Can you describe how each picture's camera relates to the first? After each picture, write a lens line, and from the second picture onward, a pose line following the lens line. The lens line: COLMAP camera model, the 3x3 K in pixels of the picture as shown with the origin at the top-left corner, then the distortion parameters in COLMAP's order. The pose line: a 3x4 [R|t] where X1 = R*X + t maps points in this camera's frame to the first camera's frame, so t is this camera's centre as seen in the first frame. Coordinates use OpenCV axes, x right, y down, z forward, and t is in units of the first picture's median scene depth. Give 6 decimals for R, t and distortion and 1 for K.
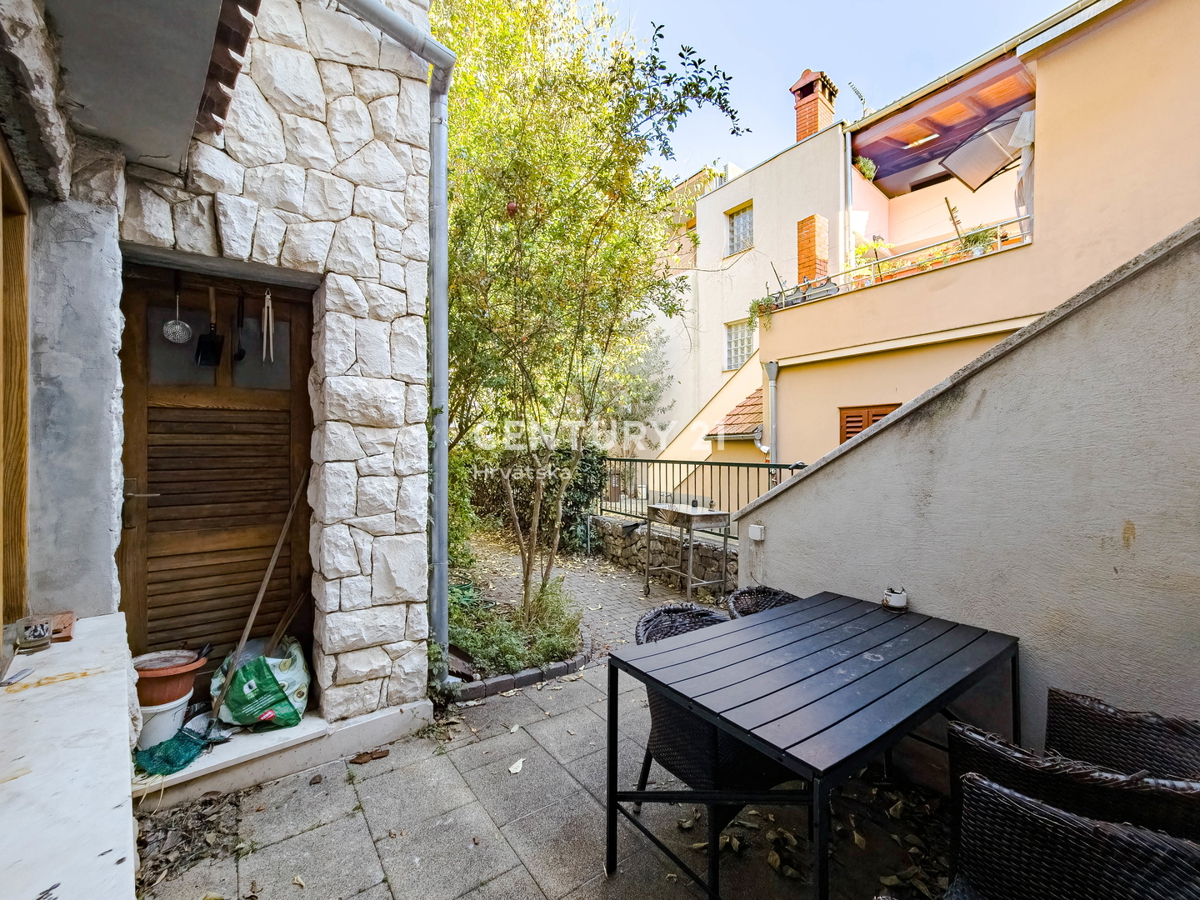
lens RADIAL K [[508.7, 0, 606.6], [0, 508.7, 454.1], [0, 0, 1]] dist [-0.000537, -0.000040]
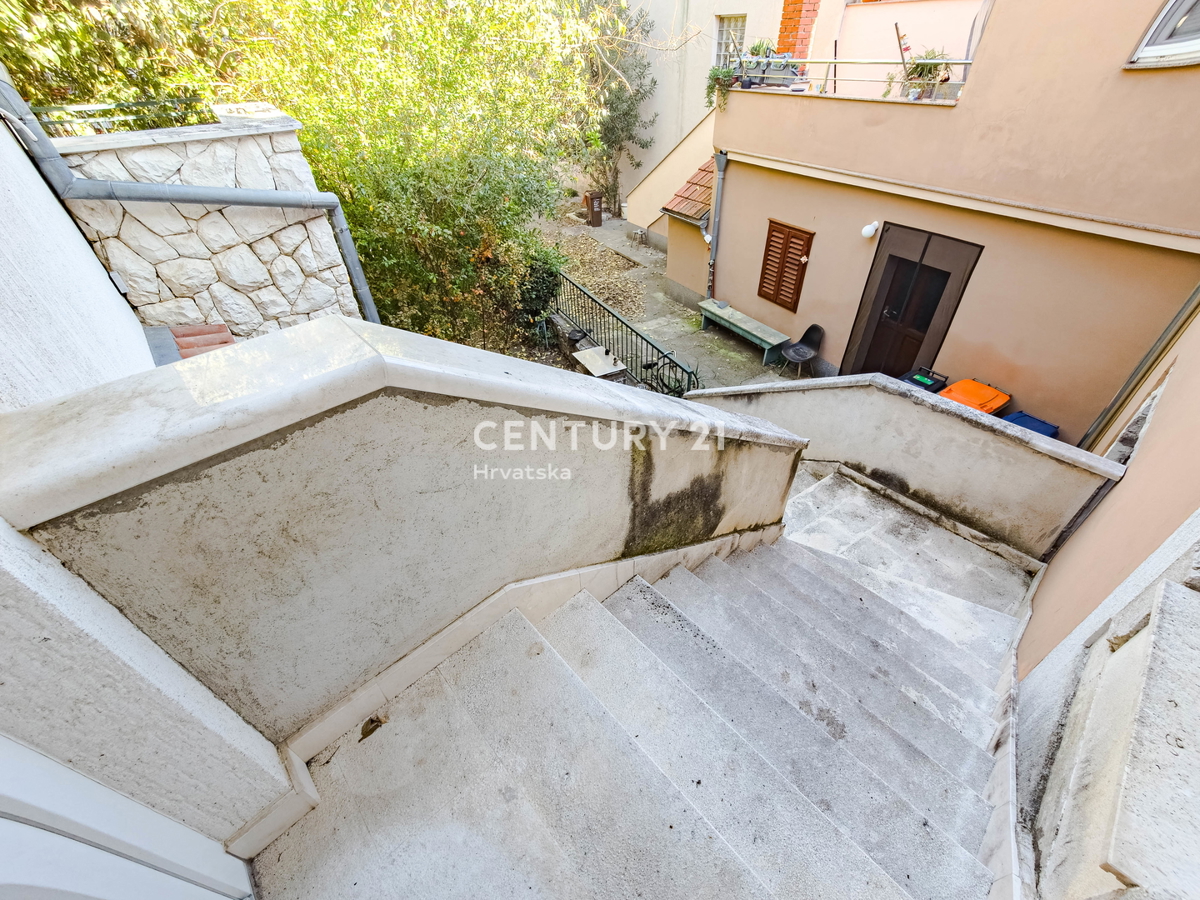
lens RADIAL K [[508.7, 0, 606.6], [0, 508.7, 454.1], [0, 0, 1]] dist [-0.000537, -0.000040]
pose [[0.998525, 0.015720, -0.051964, 0.165066], [0.021843, 0.759945, 0.649621, -0.384852], [0.049702, -0.649798, 0.758481, -0.135894]]
